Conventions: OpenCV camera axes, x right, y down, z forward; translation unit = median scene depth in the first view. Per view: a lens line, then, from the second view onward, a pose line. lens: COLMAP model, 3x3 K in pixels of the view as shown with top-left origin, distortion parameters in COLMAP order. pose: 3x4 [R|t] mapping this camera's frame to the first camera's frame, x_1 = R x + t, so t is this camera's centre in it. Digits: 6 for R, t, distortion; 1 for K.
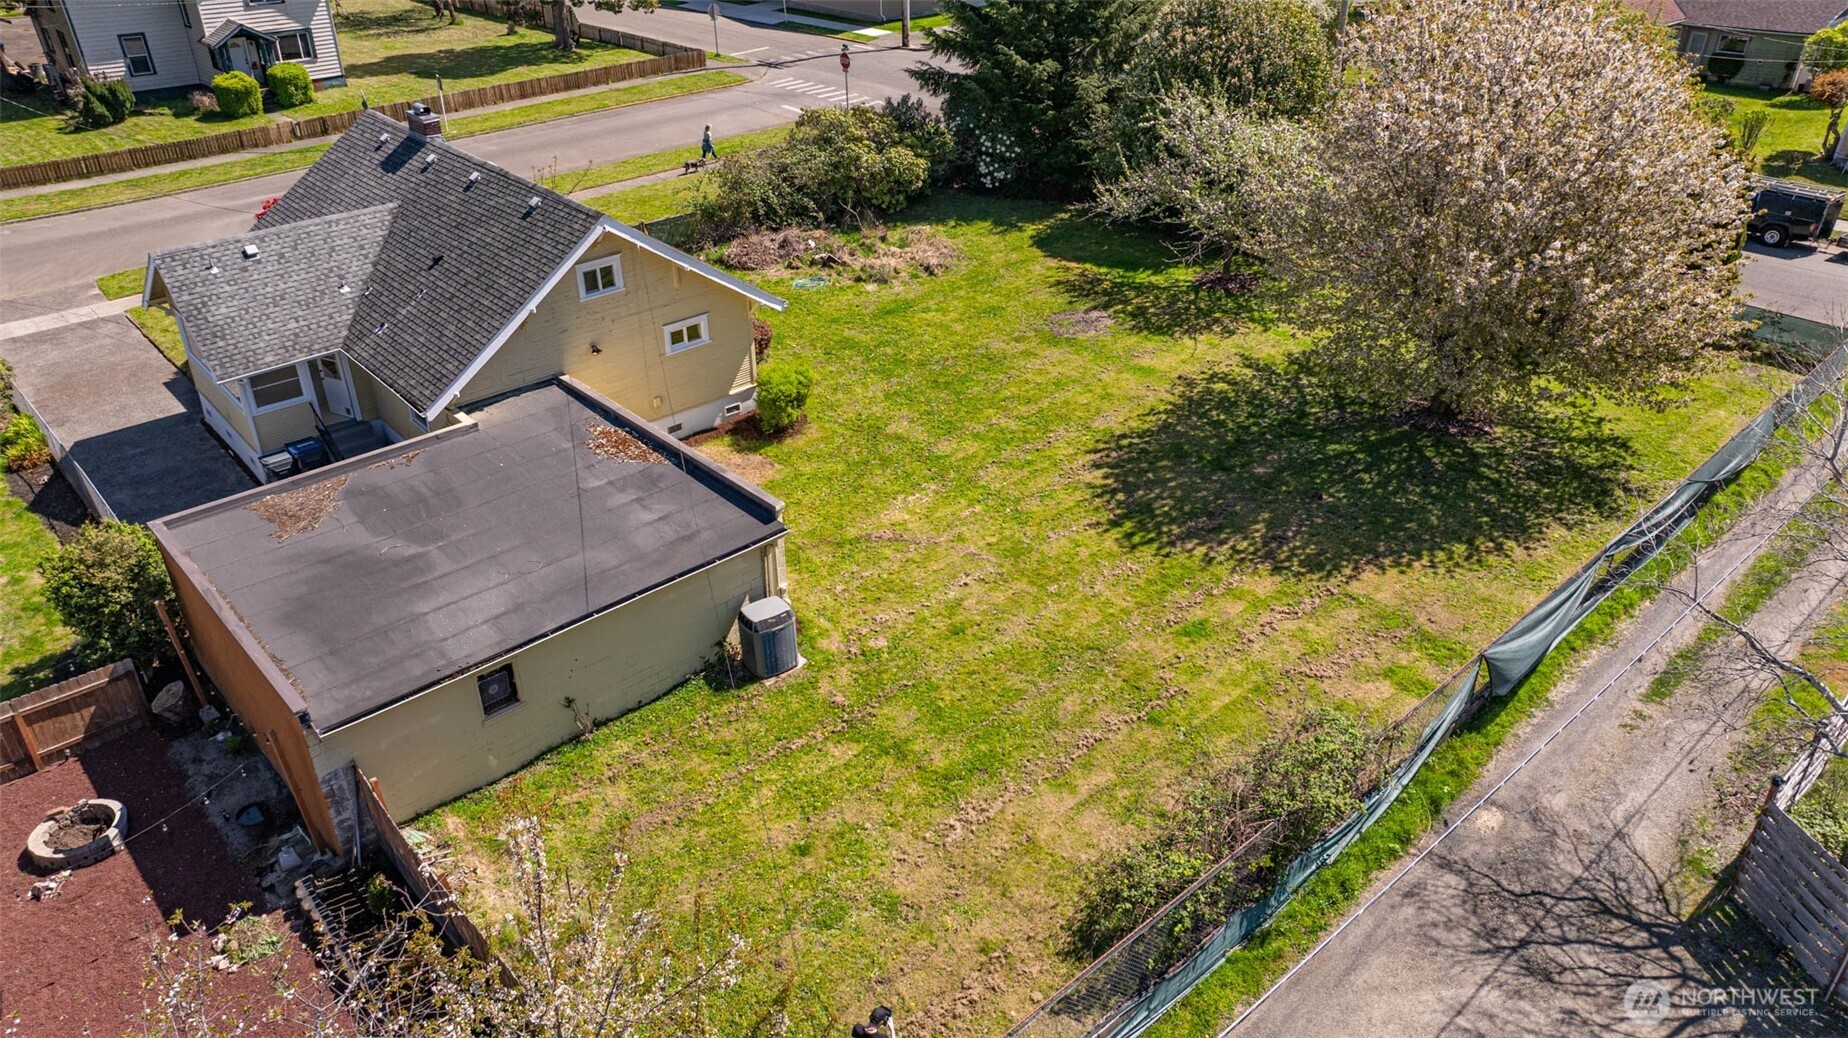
lens RADIAL K [[1298.7, 0, 928.4], [0, 1298.7, 511.1], [0, 0, 1]] dist [-0.027419, 0.005459]
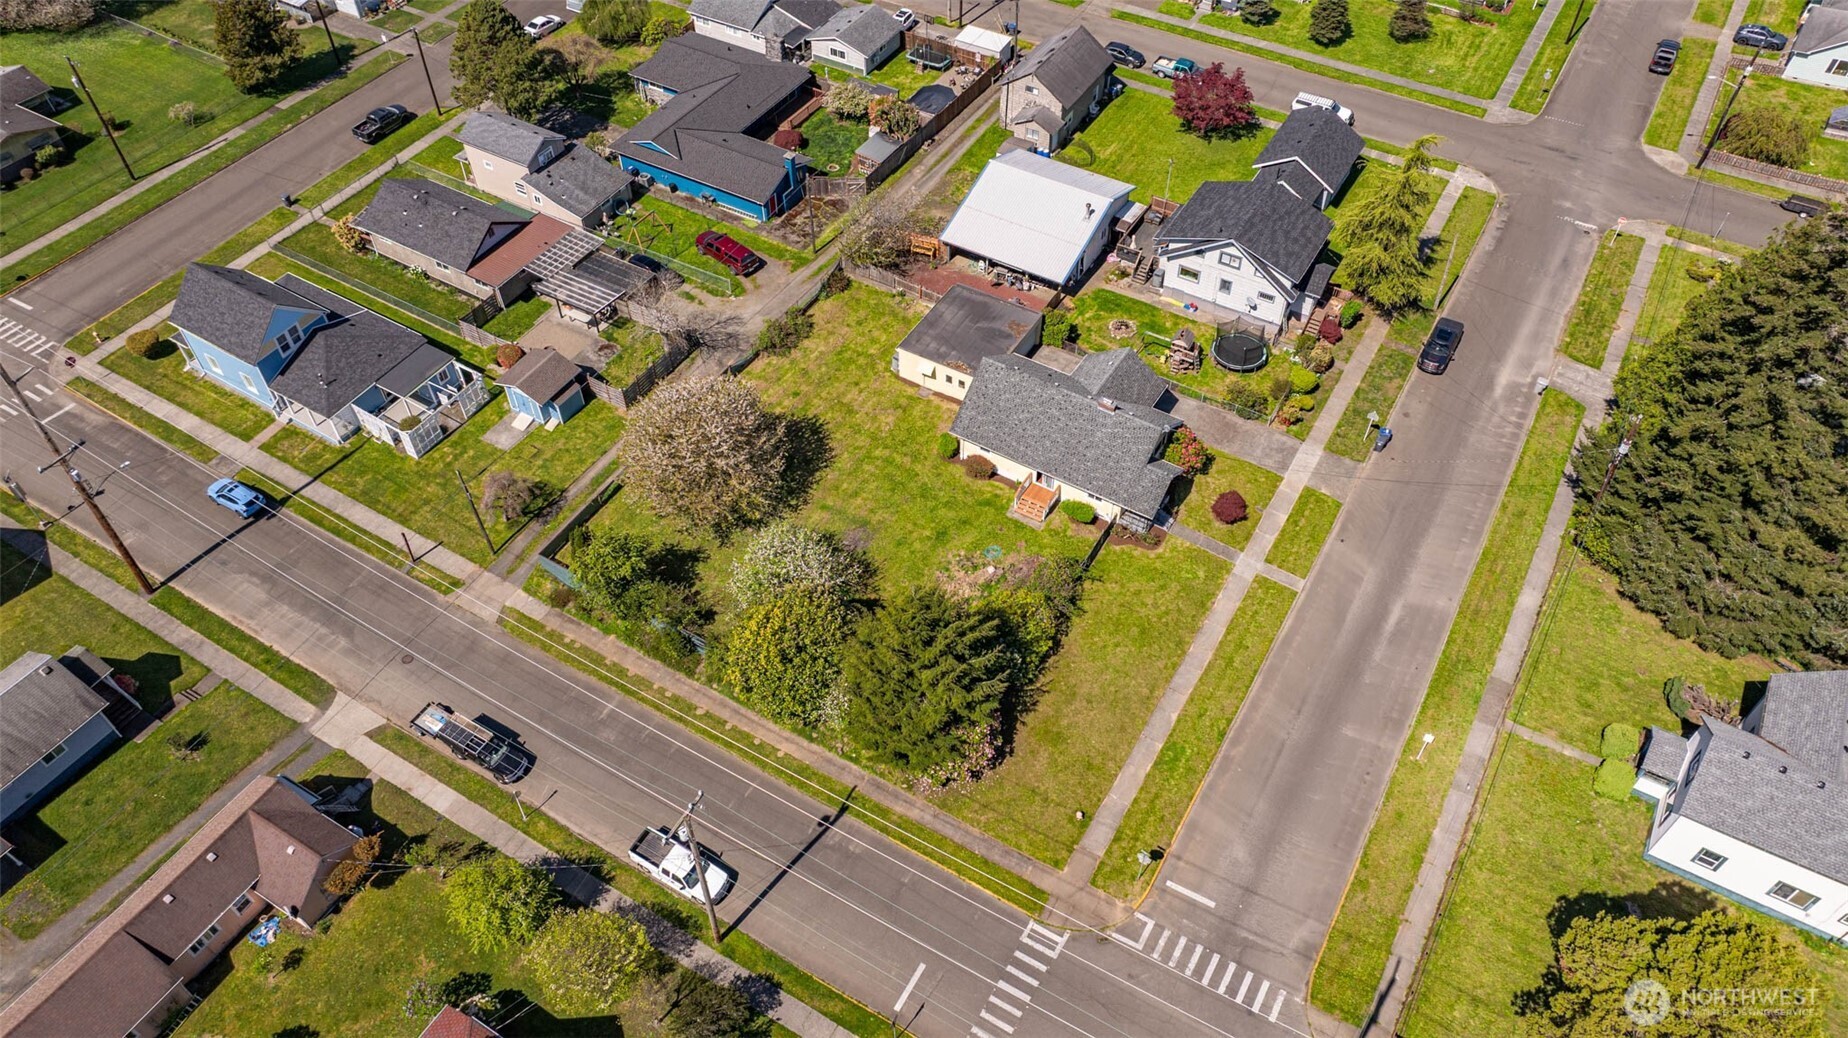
lens RADIAL K [[1298.7, 0, 920.5], [0, 1298.7, 510.1], [0, 0, 1]] dist [-0.027419, 0.005459]
pose [[-0.958331, 0.217987, -0.184620, 0.524380], [-0.136549, 0.218104, 0.966325, -2.959726], [0.250912, 0.951269, -0.179250, 1.742360]]
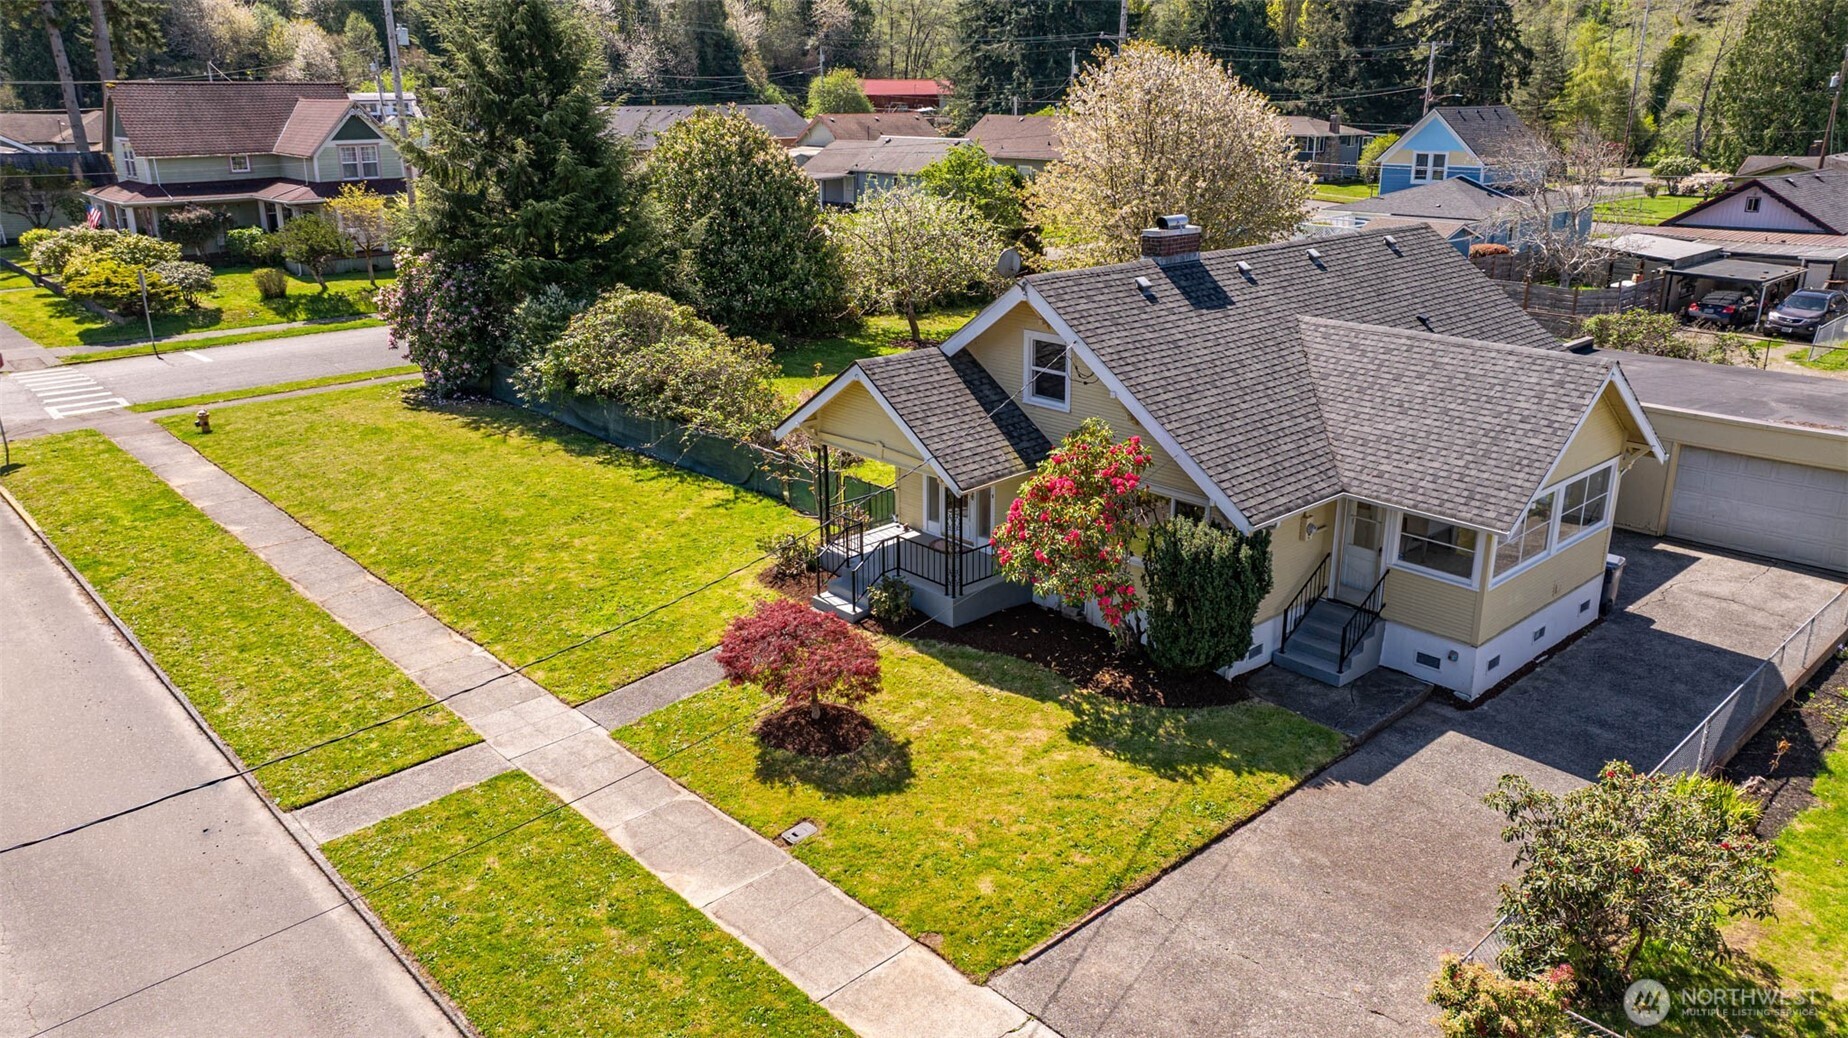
lens RADIAL K [[1298.7, 0, 920.6], [0, 1298.7, 510.7], [0, 0, 1]] dist [-0.027419, 0.005459]
pose [[-0.005582, -0.307502, 0.951531, -1.231712], [0.506272, 0.819715, 0.267873, -0.494701], [-0.862356, 0.483229, 0.151104, 1.212598]]
